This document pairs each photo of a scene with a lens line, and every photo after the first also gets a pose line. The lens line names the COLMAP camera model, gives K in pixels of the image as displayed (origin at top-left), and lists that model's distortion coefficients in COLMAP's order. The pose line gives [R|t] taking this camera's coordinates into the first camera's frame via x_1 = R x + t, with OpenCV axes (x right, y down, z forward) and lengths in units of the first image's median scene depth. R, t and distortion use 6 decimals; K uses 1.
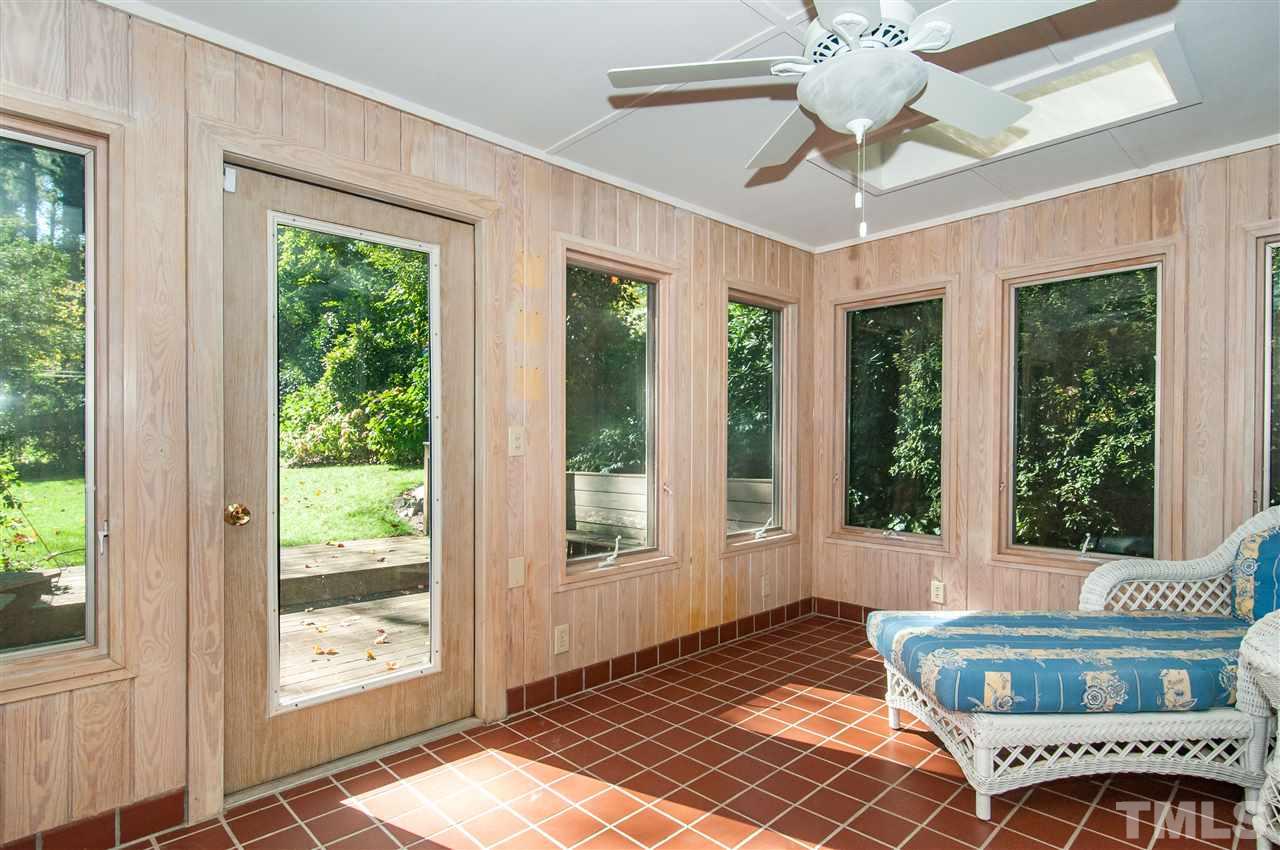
lens RADIAL K [[665.2, 0, 633.0], [0, 665.2, 434.6], [0, 0, 1]] dist [-0.000677, -0.000820]
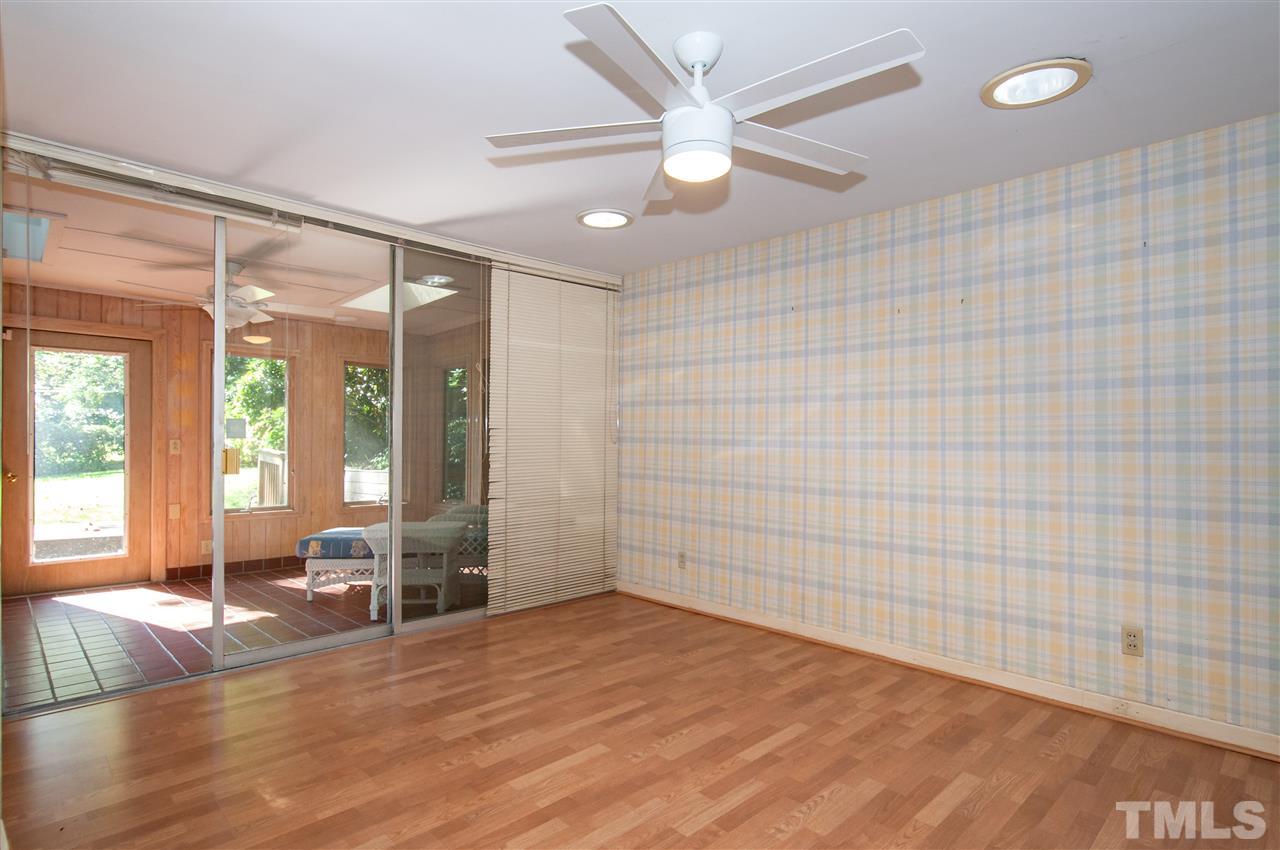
lens RADIAL K [[665.2, 0, 633.0], [0, 665.2, 434.6], [0, 0, 1]] dist [-0.000677, -0.000820]
pose [[0.999794, 0.002831, 0.020094, 1.053009], [-0.002805, 0.999995, -0.001316, -0.026163], [-0.020098, 0.001259, 0.999797, -0.940213]]
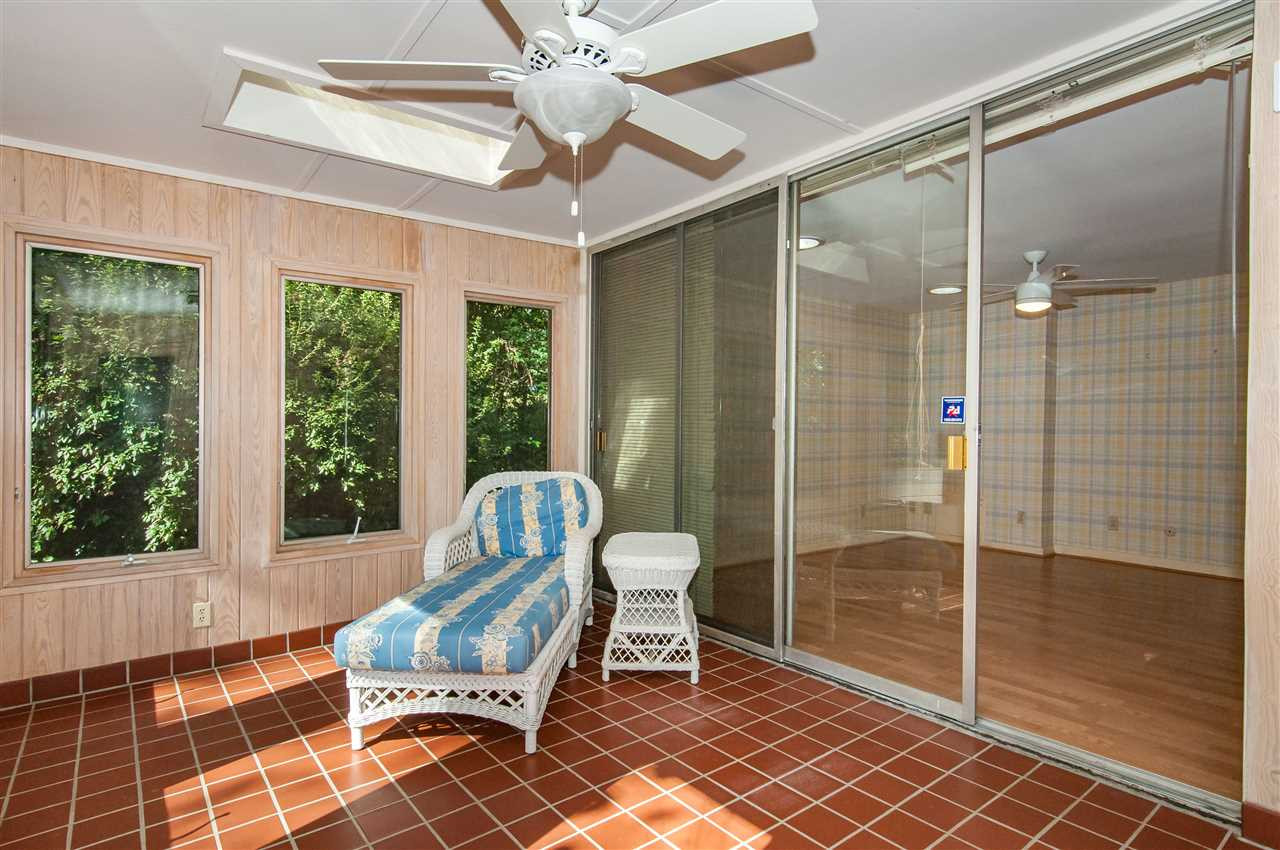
lens RADIAL K [[665.2, 0, 633.0], [0, 665.2, 434.6], [0, 0, 1]] dist [-0.000677, -0.000820]
pose [[0.095887, -0.007356, 0.995365, -0.413798], [0.000988, 0.999973, 0.007295, 0.001823], [-0.995392, 0.000284, 0.095891, 0.464000]]
